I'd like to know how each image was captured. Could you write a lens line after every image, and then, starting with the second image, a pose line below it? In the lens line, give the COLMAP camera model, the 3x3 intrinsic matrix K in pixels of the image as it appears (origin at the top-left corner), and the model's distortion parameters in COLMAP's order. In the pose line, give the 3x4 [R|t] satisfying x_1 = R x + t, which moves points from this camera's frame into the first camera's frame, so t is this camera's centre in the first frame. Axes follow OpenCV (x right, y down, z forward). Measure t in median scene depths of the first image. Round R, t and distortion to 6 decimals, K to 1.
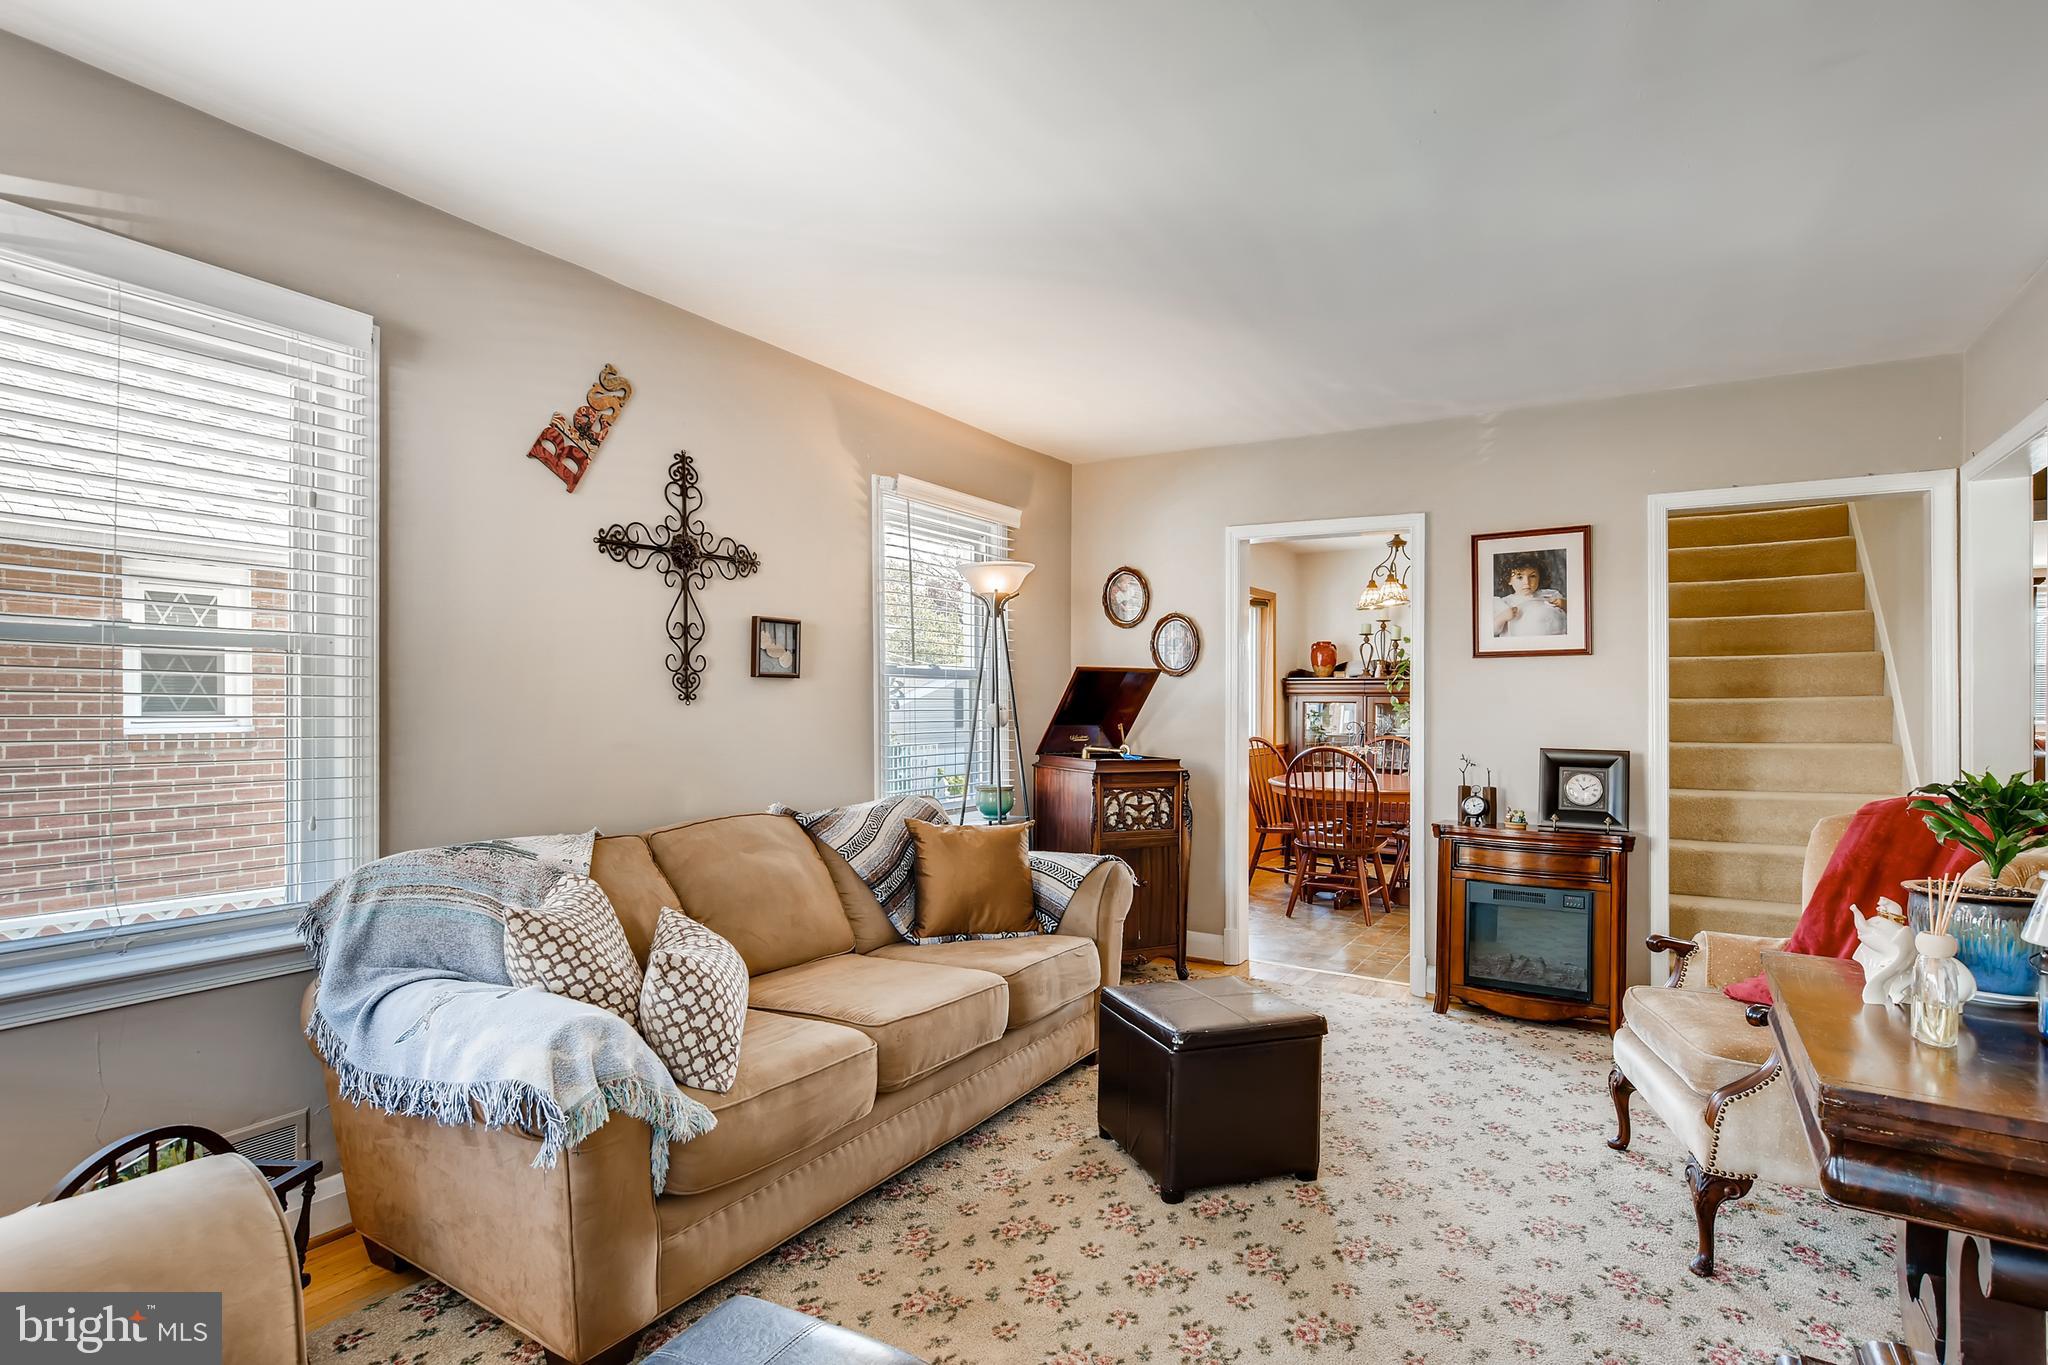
lens RADIAL K [[1017.8, 0, 1025.3], [0, 1017.8, 700.5], [0, 0, 1]] dist [-0.006673, -0.000703]
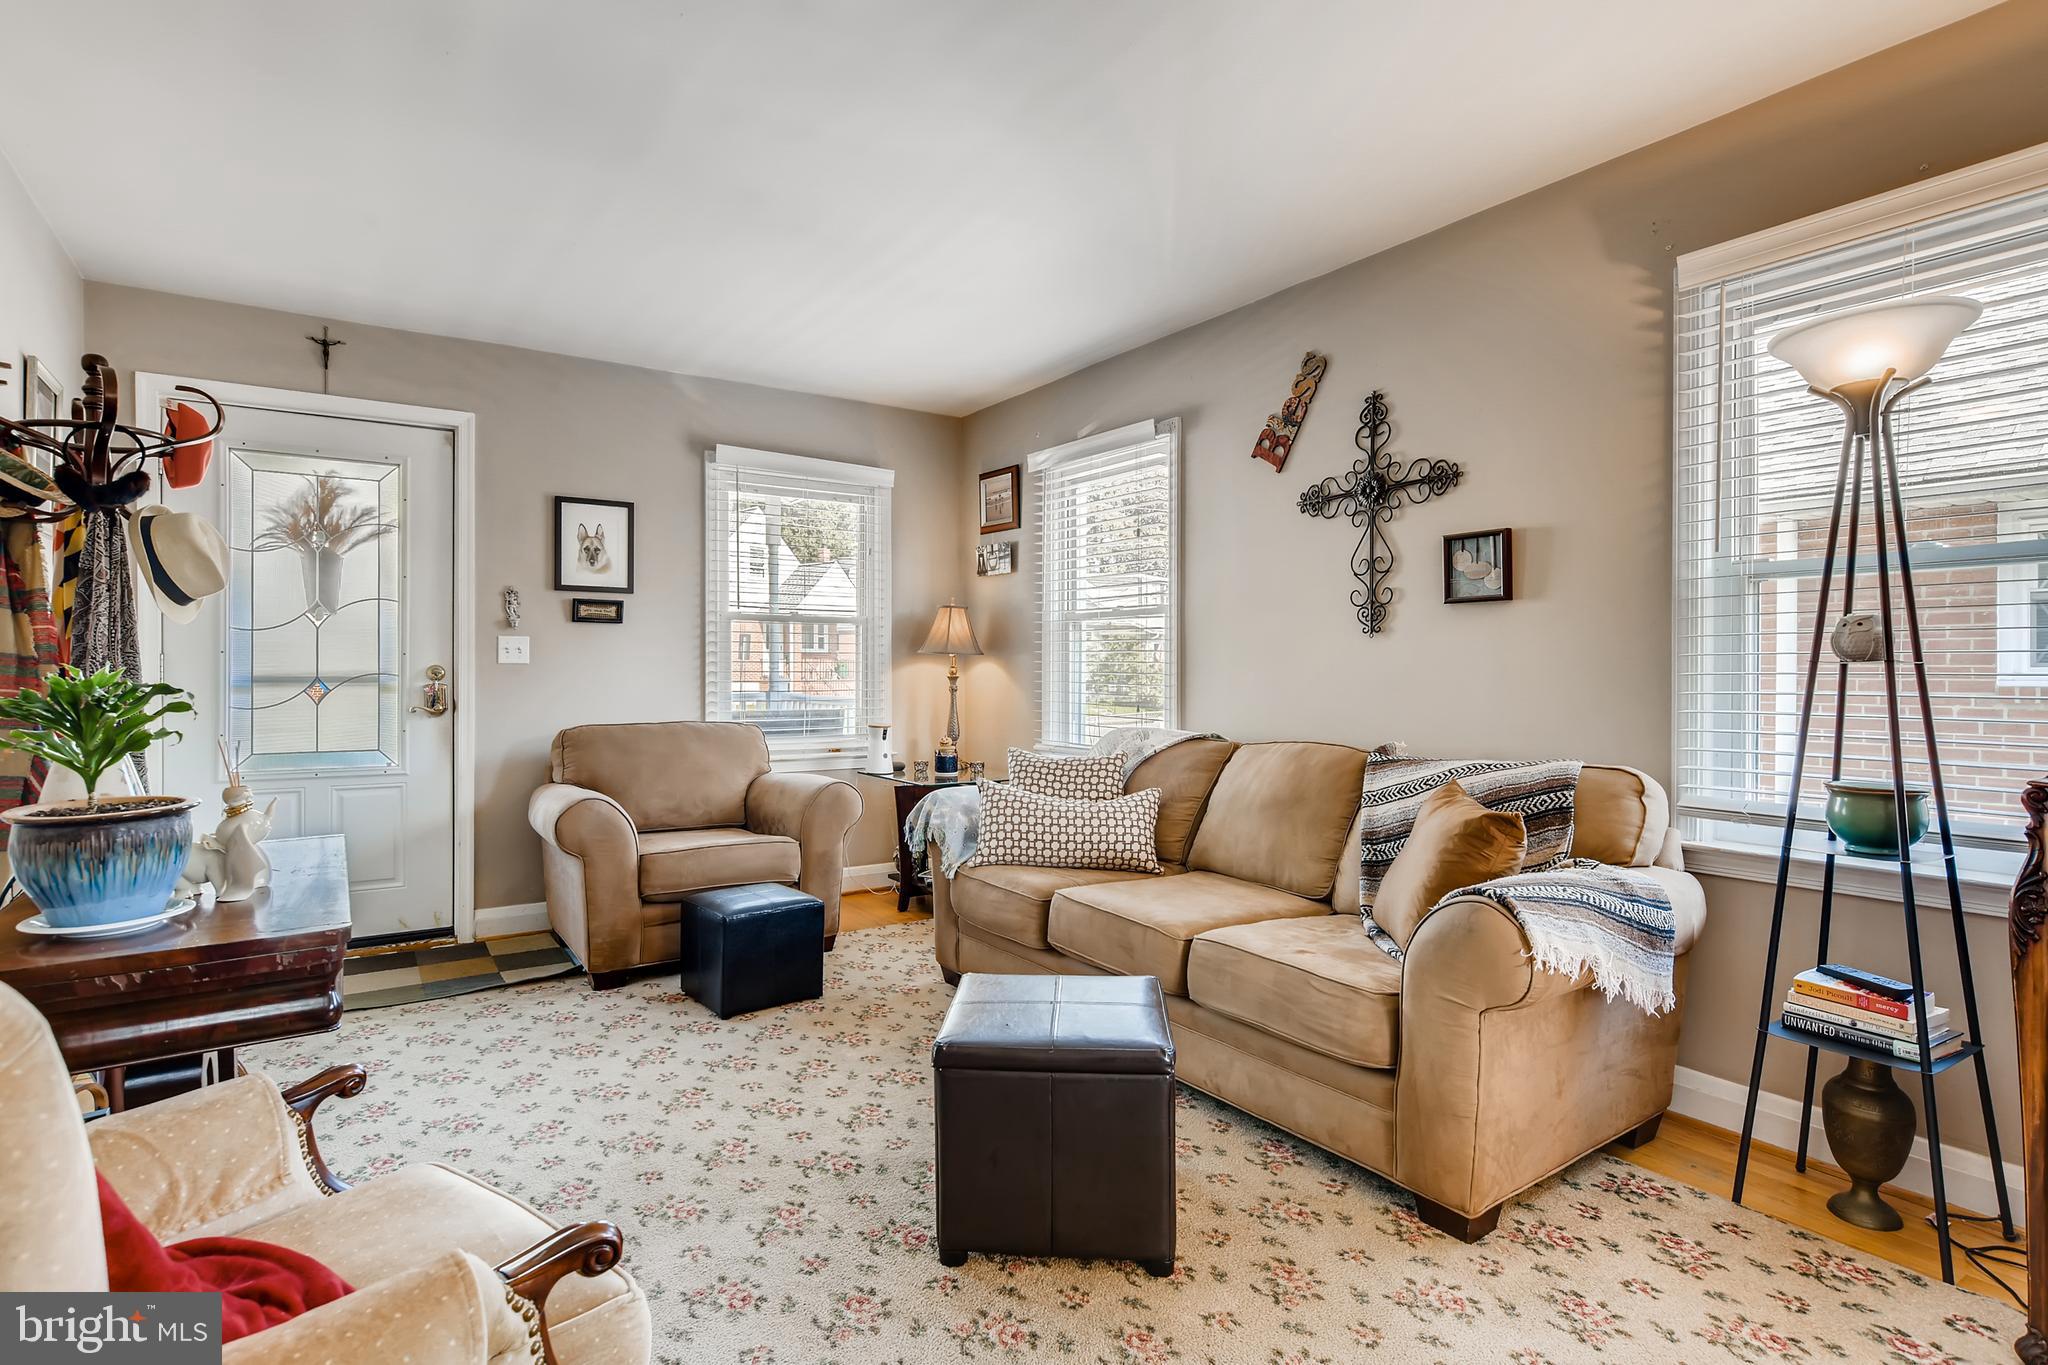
lens RADIAL K [[1017.8, 0, 1028.4], [0, 1017.8, 670.8], [0, 0, 1]] dist [-0.006673, -0.000703]
pose [[-0.412896, 0.000075, -0.910778, 0.748819], [-0.000259, 1.000000, 0.000199, 0.037975], [0.910778, 0.000319, -0.412896, 1.105263]]
